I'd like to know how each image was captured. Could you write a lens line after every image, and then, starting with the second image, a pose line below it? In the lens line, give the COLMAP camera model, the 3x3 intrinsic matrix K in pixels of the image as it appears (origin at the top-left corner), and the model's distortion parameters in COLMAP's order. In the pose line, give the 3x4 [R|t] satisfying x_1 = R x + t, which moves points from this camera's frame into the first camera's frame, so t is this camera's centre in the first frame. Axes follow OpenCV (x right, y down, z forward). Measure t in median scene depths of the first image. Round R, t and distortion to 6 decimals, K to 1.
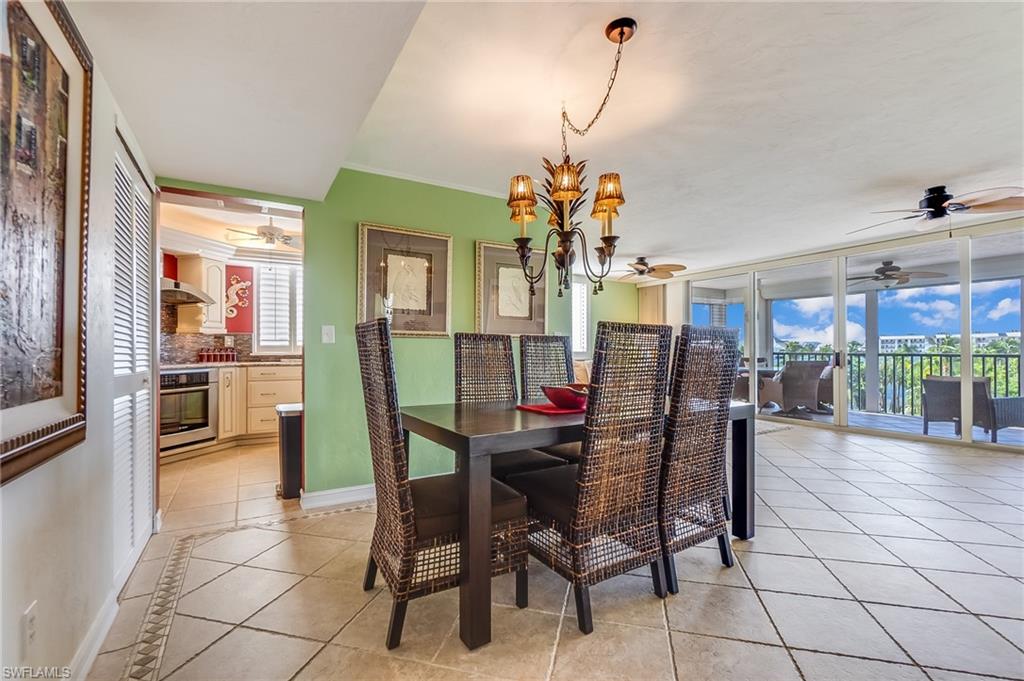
lens RADIAL K [[445.9, 0, 511.5], [0, 445.9, 346.6], [0, 0, 1]] dist [-0.000771, -0.000004]
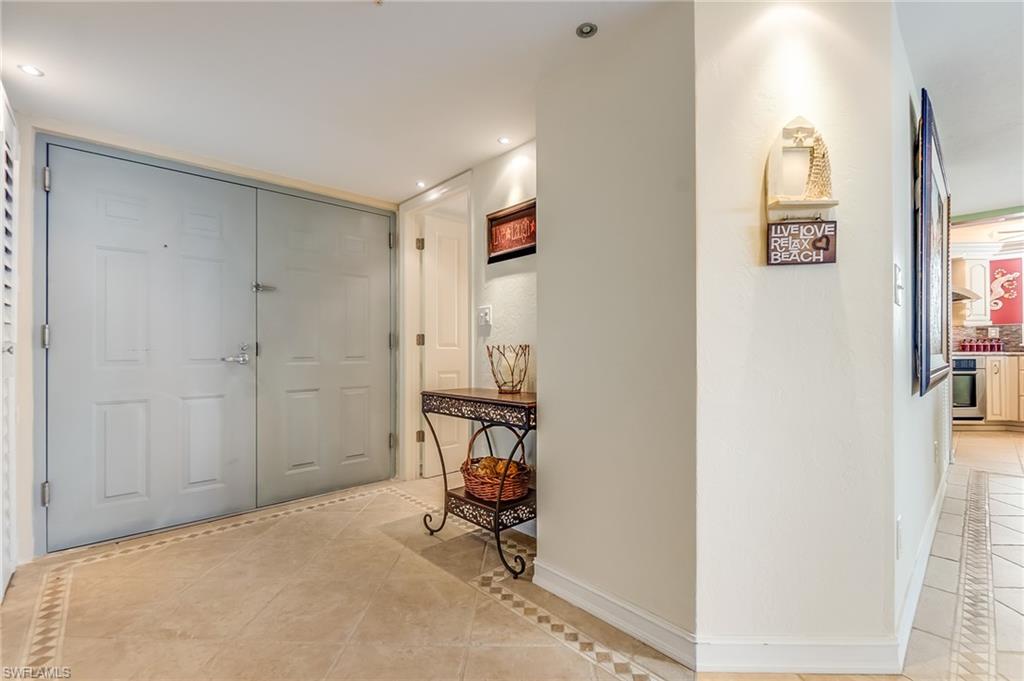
lens RADIAL K [[445.9, 0, 511.5], [0, 445.9, 346.6], [0, 0, 1]] dist [-0.000771, -0.000004]
pose [[0.217883, -0.004025, -0.975967, 0.250377], [0.009856, 0.999950, -0.001923, 0.021233], [0.975925, -0.009200, 0.217912, -0.583379]]
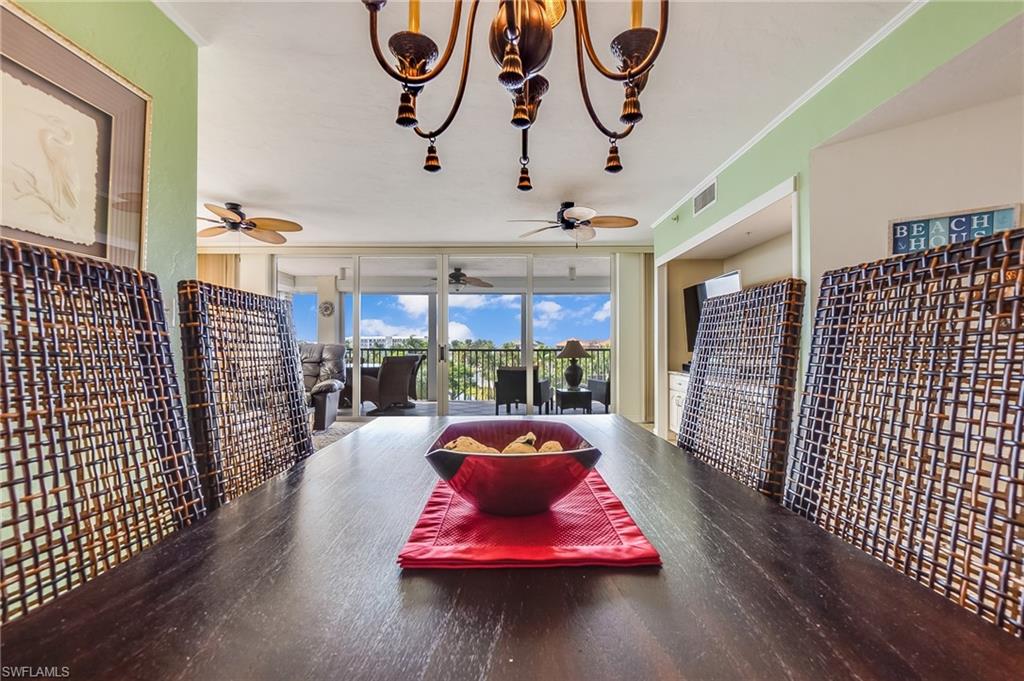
lens RADIAL K [[445.9, 0, 511.5], [0, 445.9, 346.6], [0, 0, 1]] dist [-0.000771, -0.000004]
pose [[0.514472, 0.007485, 0.857474, -0.129957], [-0.009242, 0.999952, -0.003183, 0.025370], [-0.857457, -0.006287, 0.514517, 0.612071]]
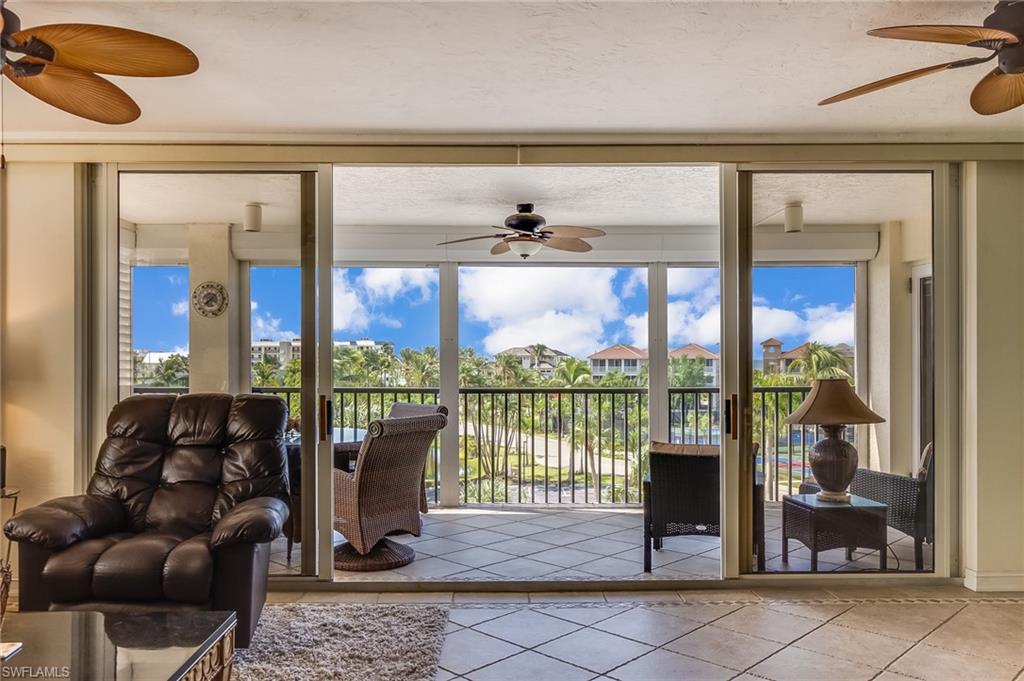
lens RADIAL K [[794.9, 0, 514.8], [0, 794.9, 362.6], [0, 0, 1]] dist [-0.000697, 0.001106]
pose [[0.502691, -0.001811, 0.864464, 0.185016], [-0.005836, 0.999968, 0.005489, -0.047757], [-0.864446, -0.007805, 0.502664, 1.193392]]
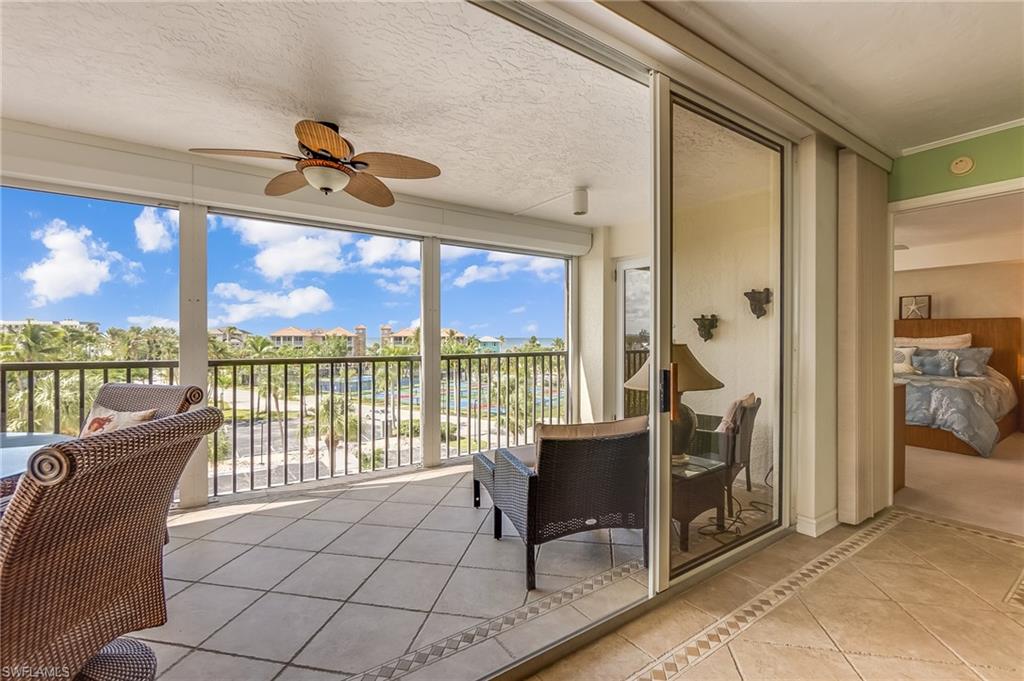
lens RADIAL K [[448.6, 0, 506.1], [0, 448.6, 339.0], [0, 0, 1]] dist [-0.001759, 0.000133]
pose [[-0.059495, -0.001689, 0.998227, 0.935329], [-0.009167, 0.999957, 0.001145, -0.020217], [-0.998187, -0.009083, -0.059508, 1.803878]]
